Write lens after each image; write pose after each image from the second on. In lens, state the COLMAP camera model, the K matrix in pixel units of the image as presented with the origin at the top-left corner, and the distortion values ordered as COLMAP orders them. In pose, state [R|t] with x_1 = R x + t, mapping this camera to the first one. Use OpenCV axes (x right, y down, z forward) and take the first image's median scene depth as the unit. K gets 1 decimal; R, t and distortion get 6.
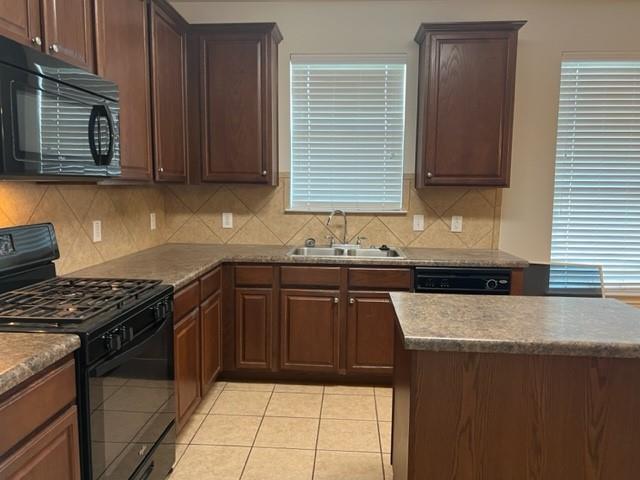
lens RADIAL K [[490.3, 0, 320.0], [0, 490.3, 240.0], [0, 0, 1]] dist [0.141582, -0.002027]
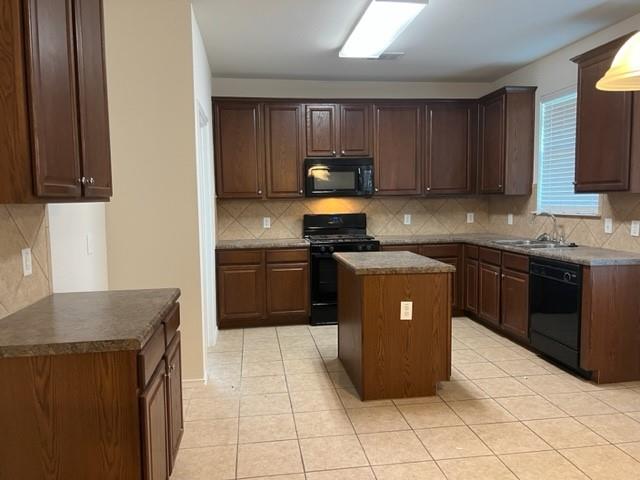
lens RADIAL K [[490.3, 0, 320.0], [0, 490.3, 240.0], [0, 0, 1]] dist [0.141582, -0.002027]
pose [[0.207843, 0.070008, -0.975654, 1.157478], [-0.093029, 0.994329, 0.051530, -0.003087], [0.973728, 0.080054, 0.213177, 0.155845]]
